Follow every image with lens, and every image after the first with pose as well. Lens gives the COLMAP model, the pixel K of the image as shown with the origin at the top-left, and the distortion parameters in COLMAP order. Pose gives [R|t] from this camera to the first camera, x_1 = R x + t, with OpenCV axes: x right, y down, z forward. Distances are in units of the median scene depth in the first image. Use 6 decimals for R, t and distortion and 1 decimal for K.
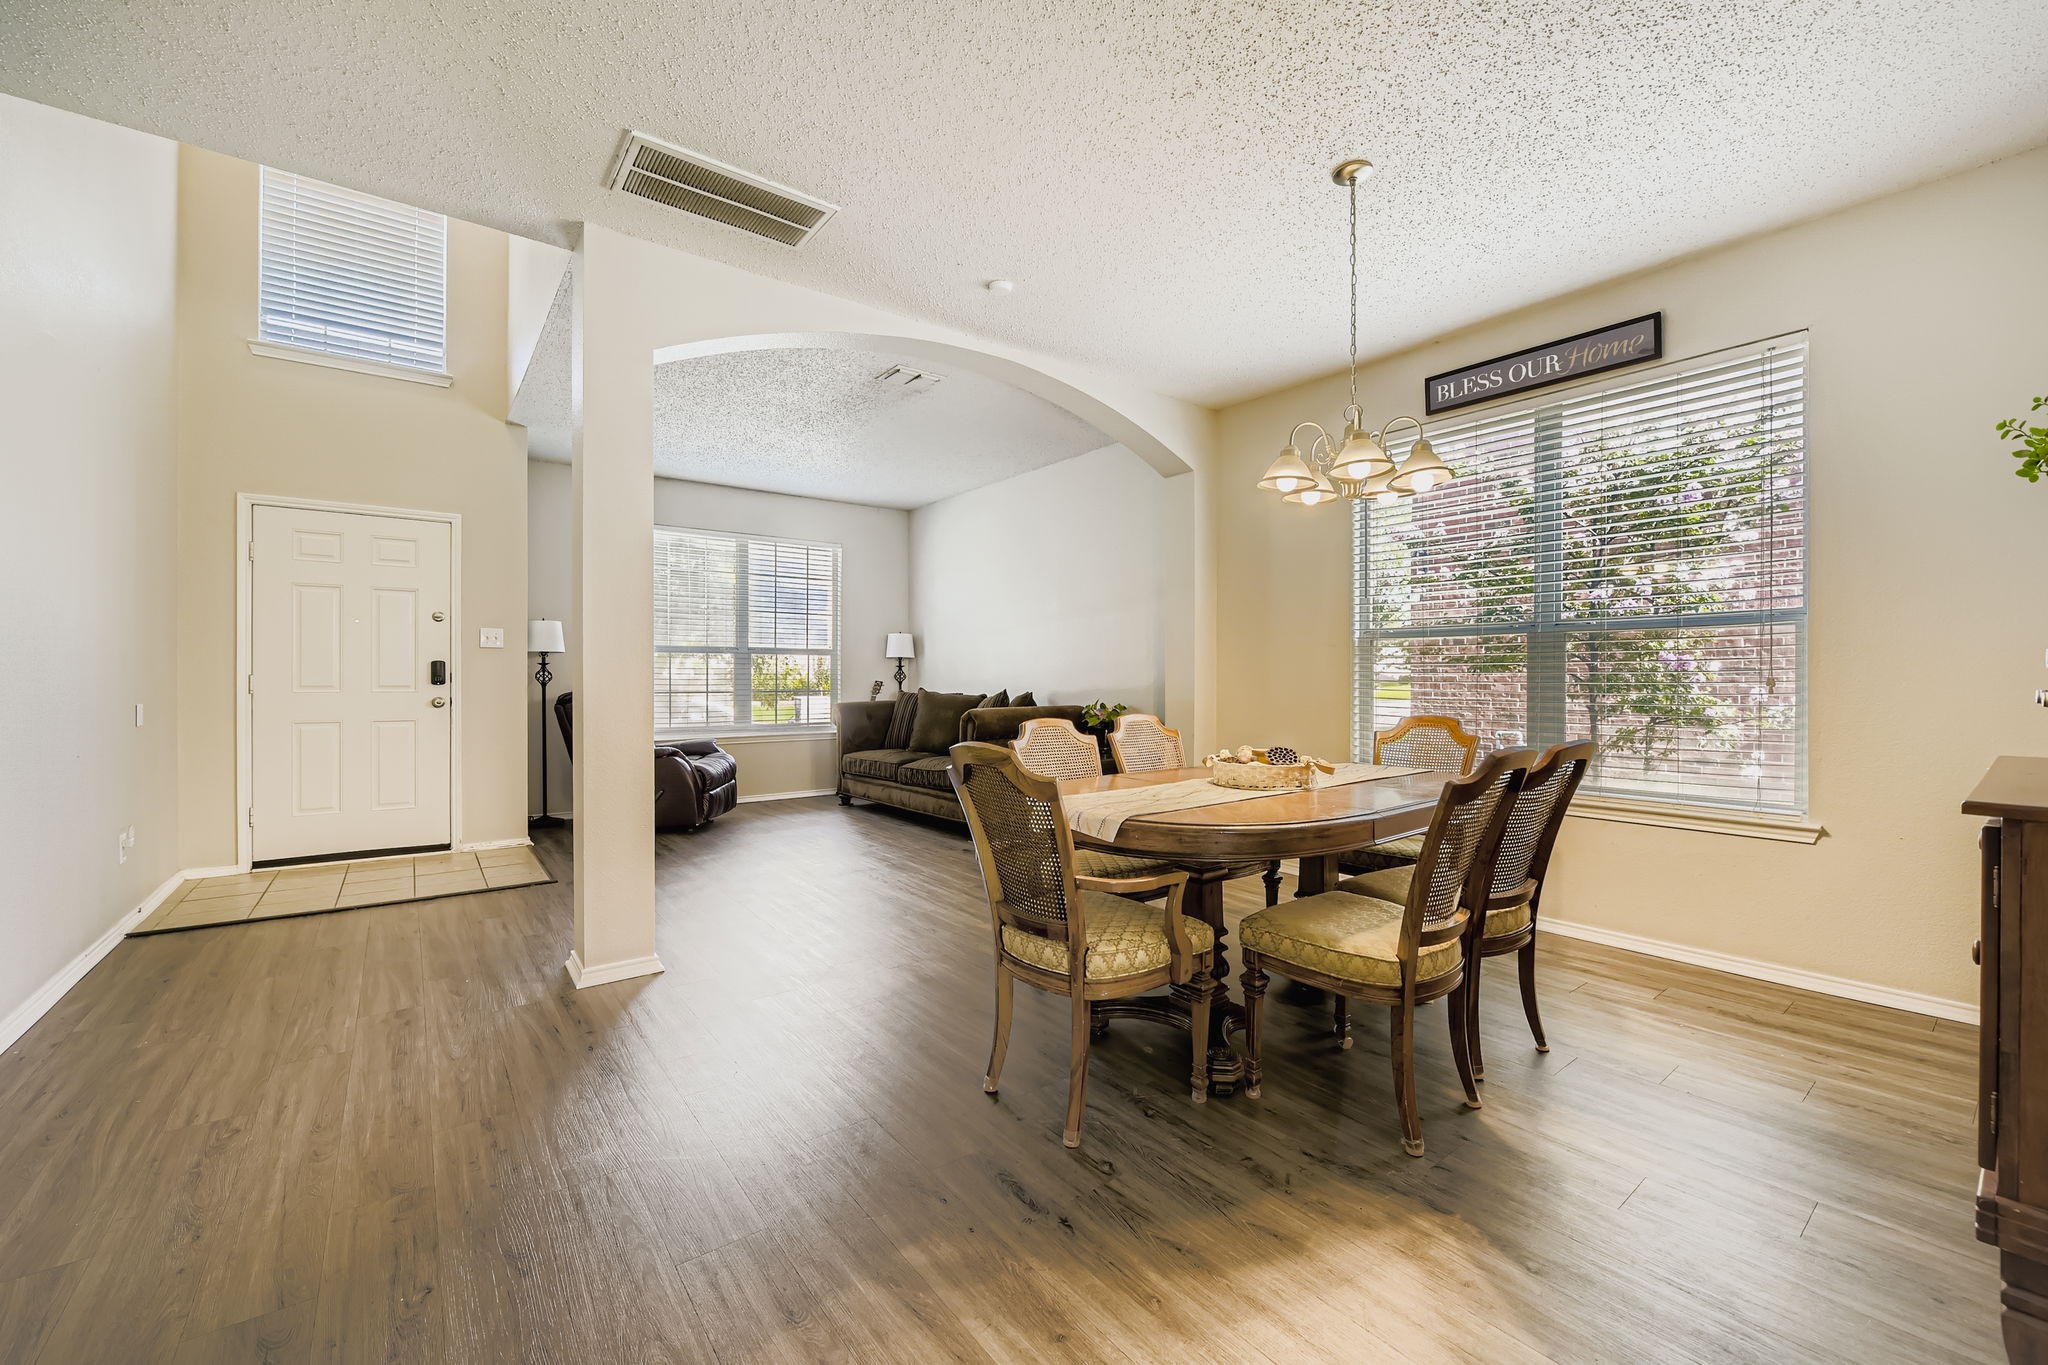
lens RADIAL K [[819.1, 0, 1031.5], [0, 819.1, 678.3], [0, 0, 1]] dist [-0.006242, -0.000426]
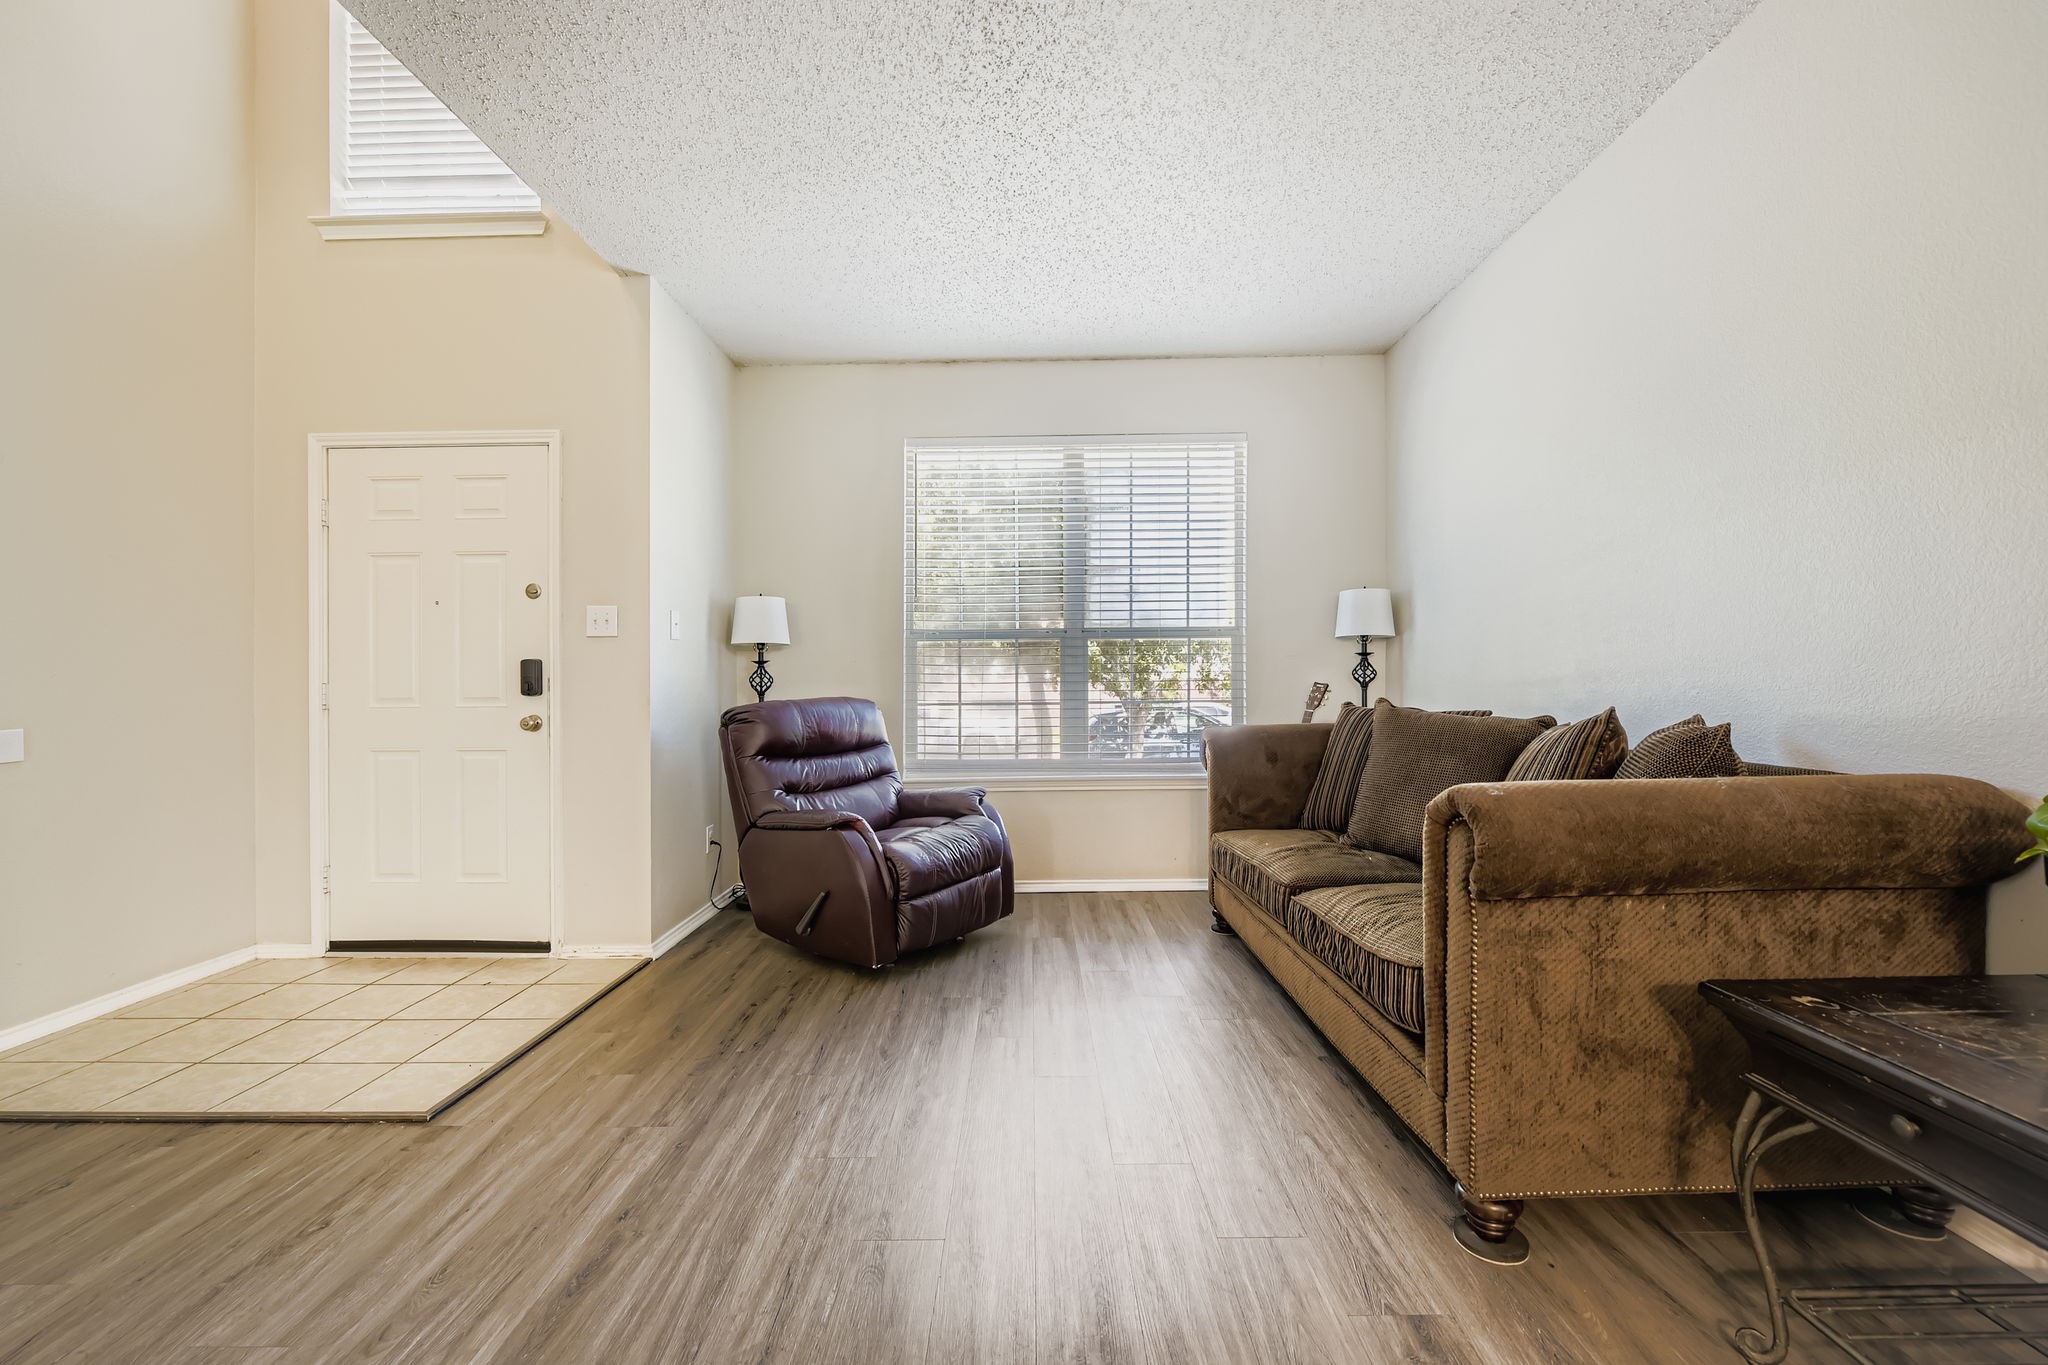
lens RADIAL K [[828.2, 0, 1018.3], [0, 828.2, 691.9], [0, 0, 1]] dist [-0.000534, -0.000059]
pose [[0.784587, -0.002158, -0.620014, -0.012497], [0.011127, 0.999882, 0.010600, 0.001493], [0.619918, -0.015216, 0.784519, 0.545040]]
